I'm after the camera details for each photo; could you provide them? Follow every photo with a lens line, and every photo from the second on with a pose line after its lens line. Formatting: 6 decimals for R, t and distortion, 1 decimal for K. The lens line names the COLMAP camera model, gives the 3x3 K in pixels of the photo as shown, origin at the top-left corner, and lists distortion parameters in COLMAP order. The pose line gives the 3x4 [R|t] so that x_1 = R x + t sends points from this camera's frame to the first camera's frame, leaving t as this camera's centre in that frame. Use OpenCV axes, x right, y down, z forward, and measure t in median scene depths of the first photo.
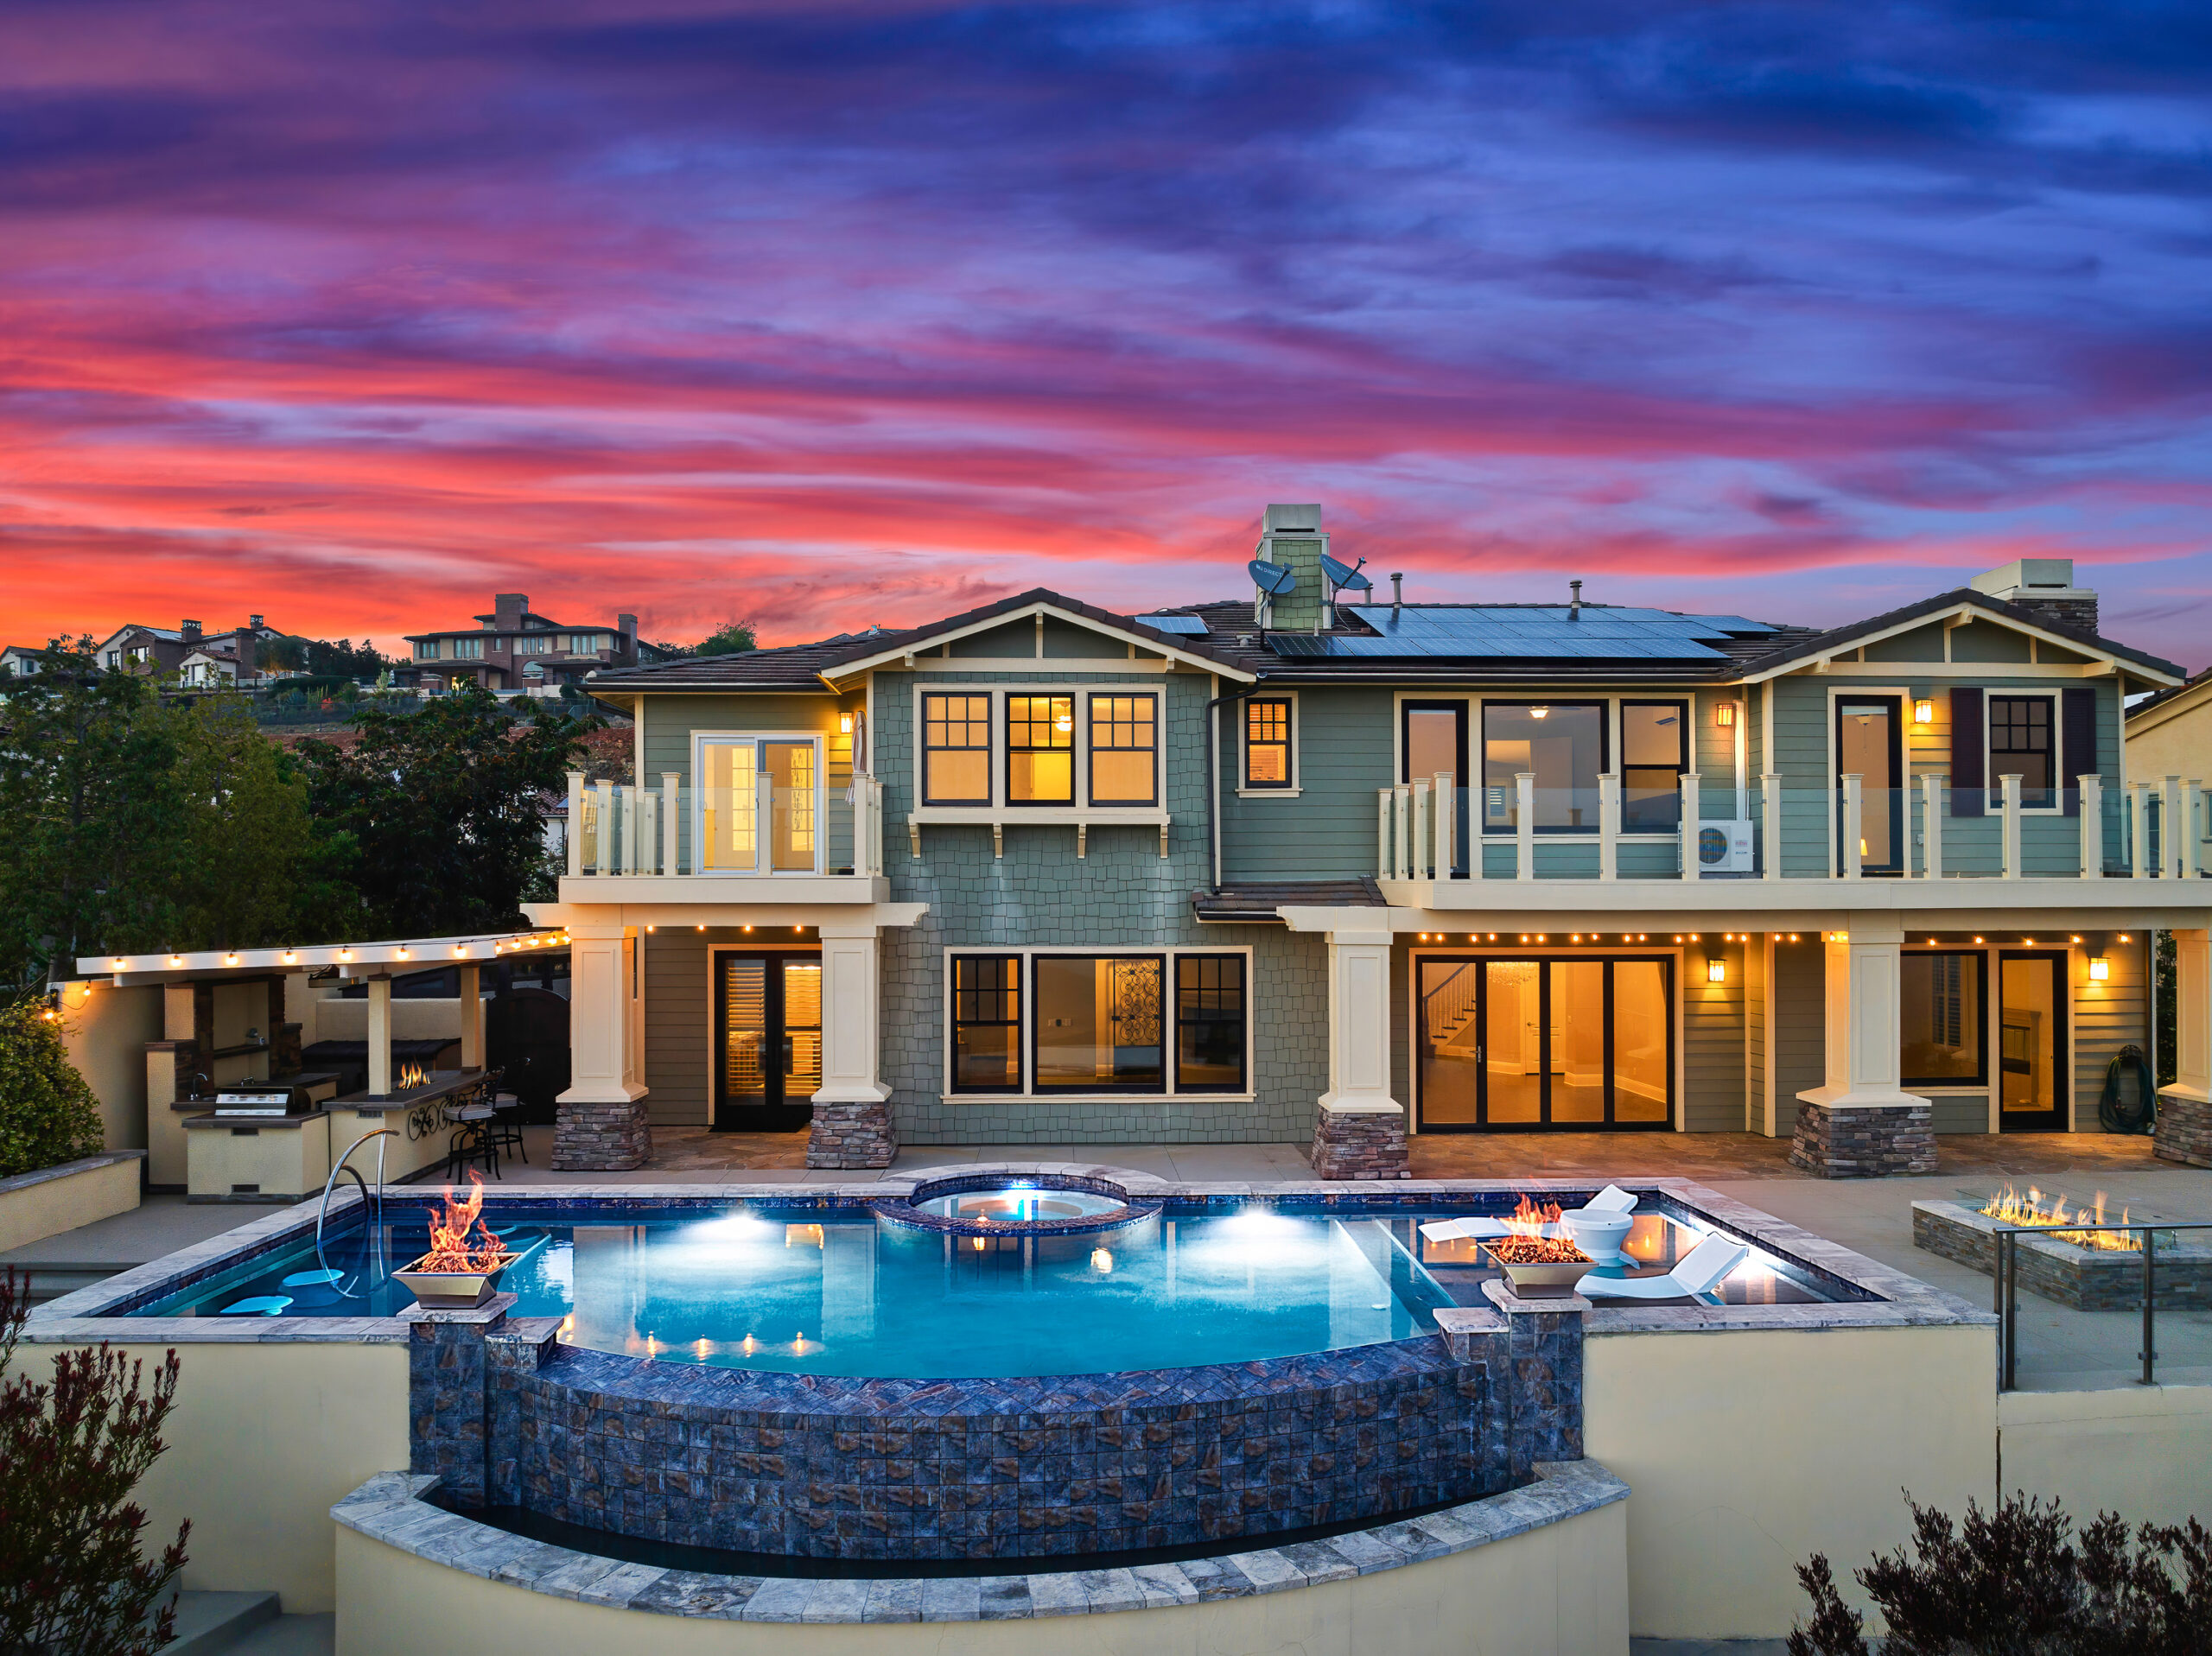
lens RADIAL K [[1575.4, 0, 1117.5], [0, 1575.4, 882.4], [0, 0, 1]] dist [-0.038342, -0.001760]
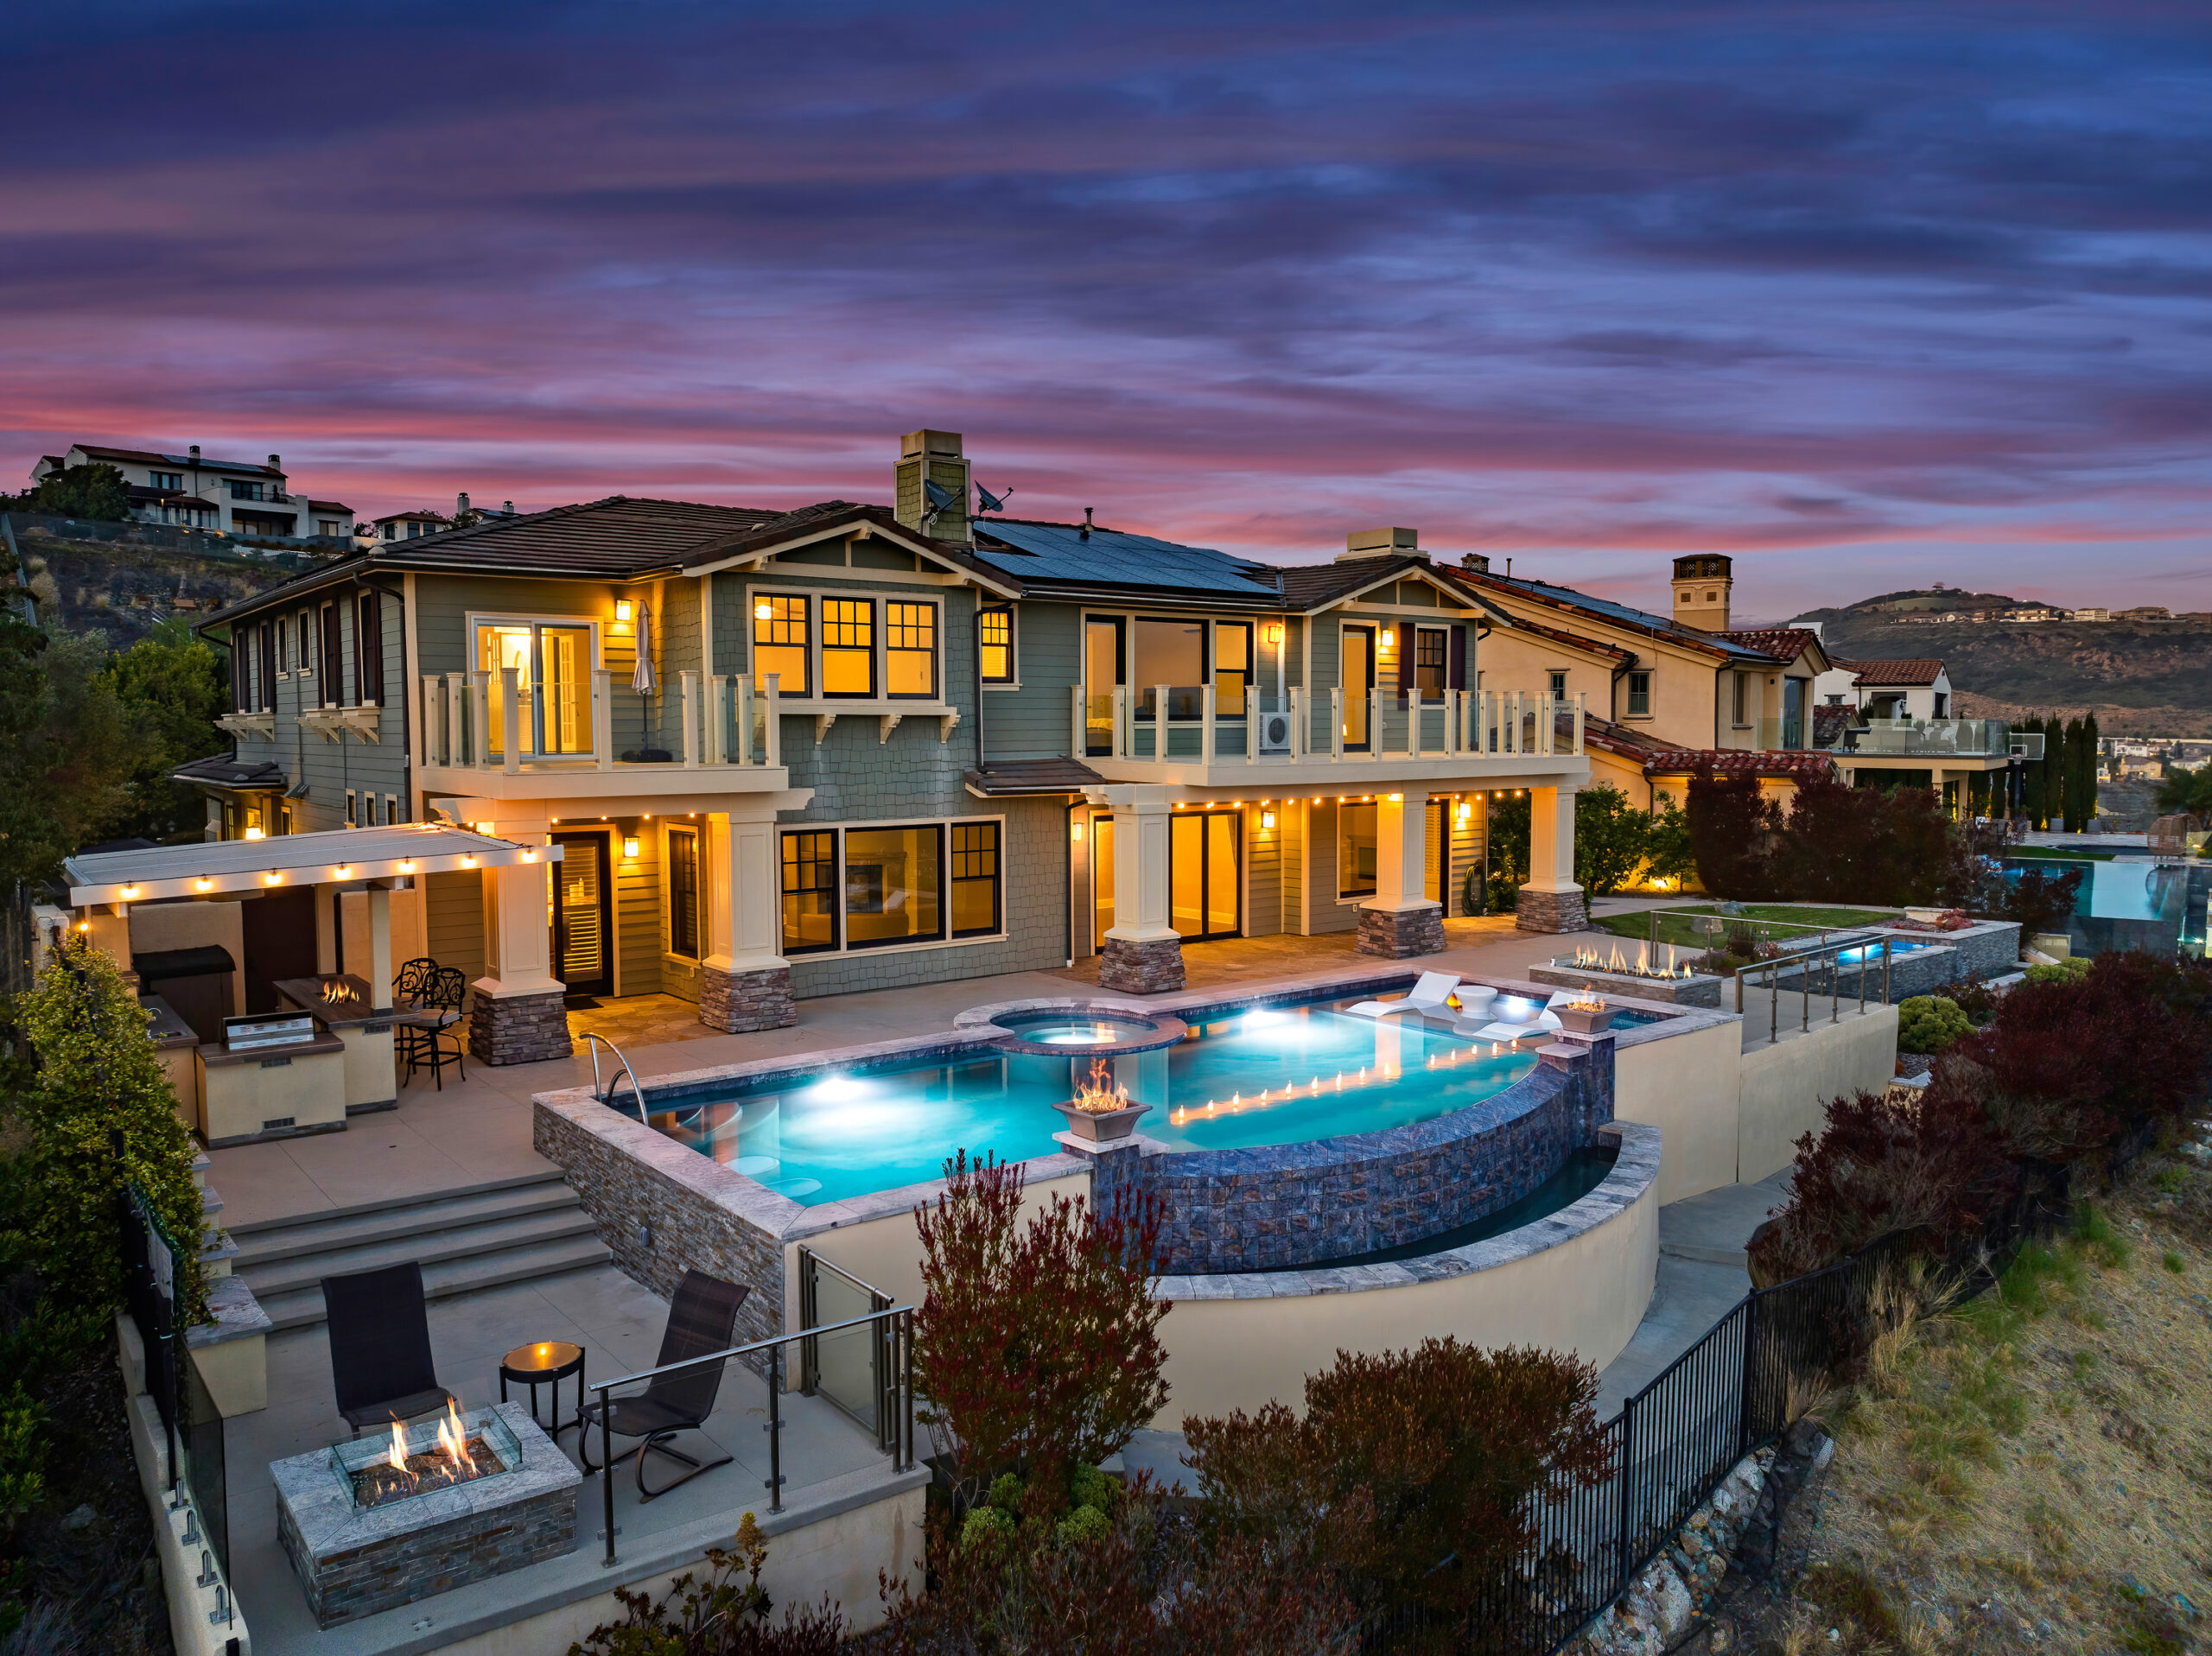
lens RADIAL K [[1546.2, 0, 1114.4], [0, 1546.2, 820.3], [0, 0, 1]] dist [-0.018420, -0.028421]
pose [[0.799978, -0.036988, 0.598889, -0.612558], [-0.006798, 0.997476, 0.070685, -0.043799], [-0.599991, -0.060617, 0.797707, -0.010942]]
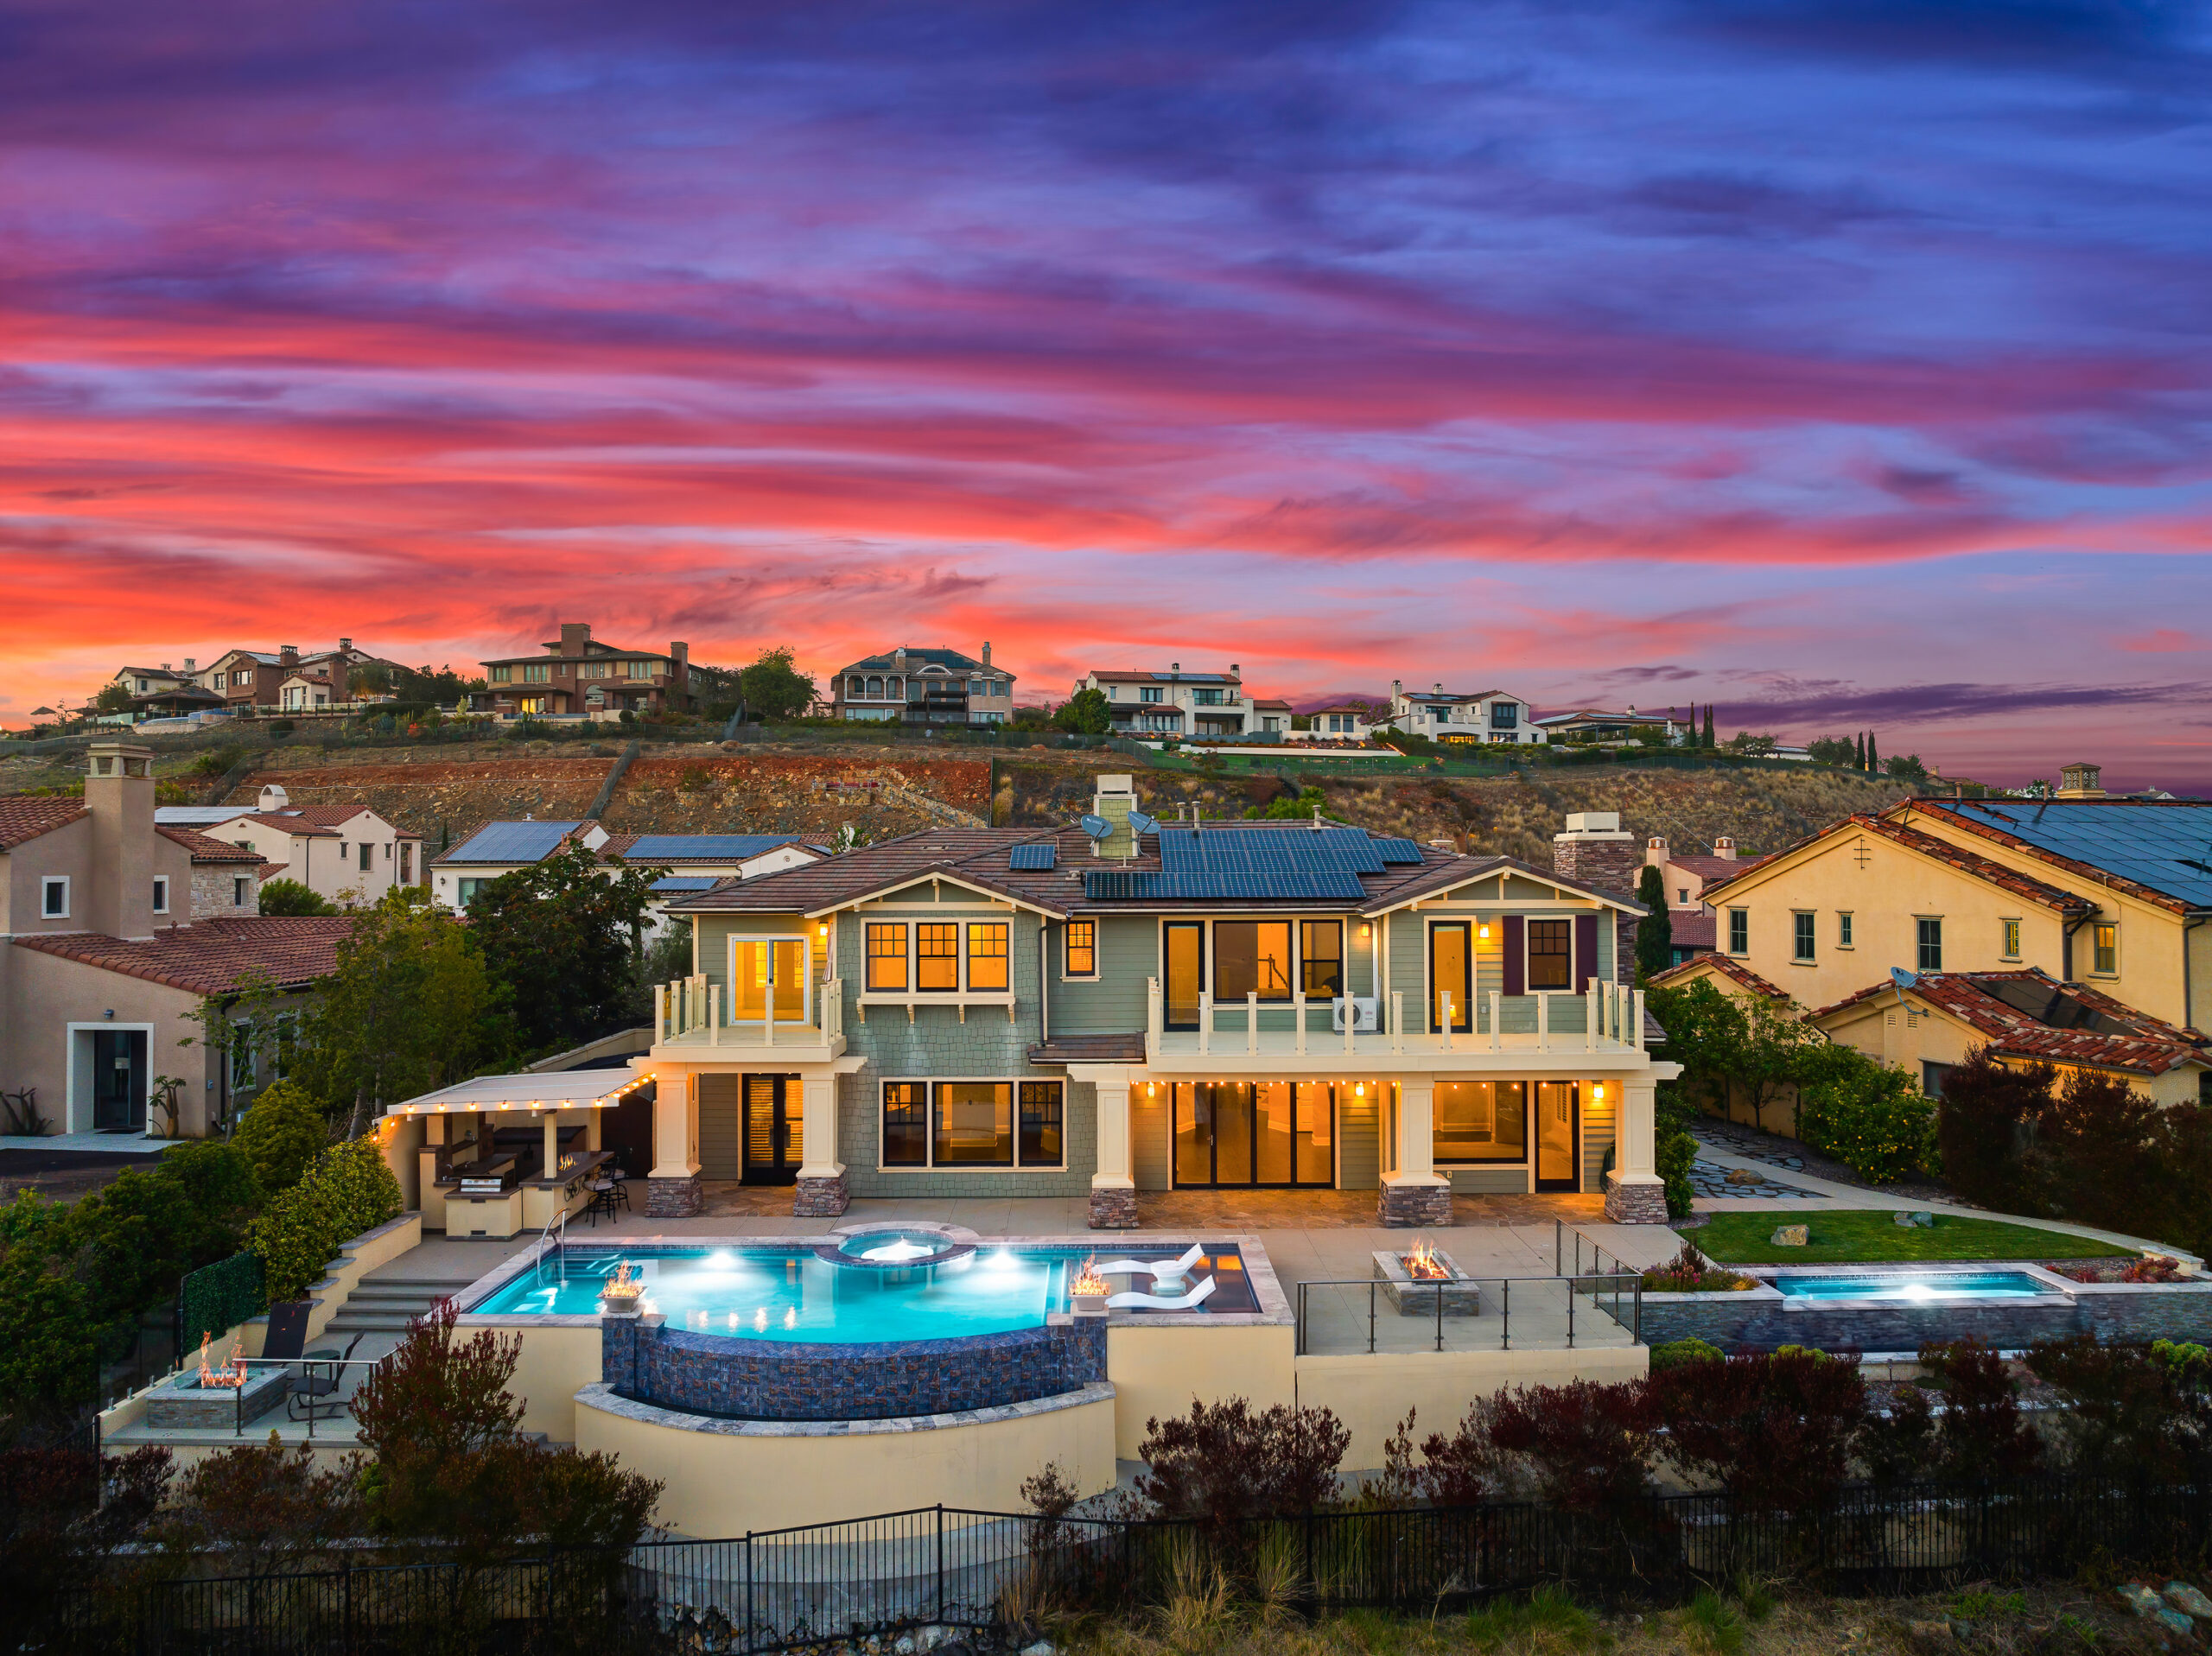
lens RADIAL K [[1546.2, 0, 1114.4], [0, 1546.2, 820.3], [0, 0, 1]] dist [-0.018420, -0.028421]
pose [[0.999659, -0.001560, -0.026075, 0.193120], [0.001188, 0.999897, -0.014294, -0.221093], [0.026094, 0.014258, 0.999558, -0.666896]]
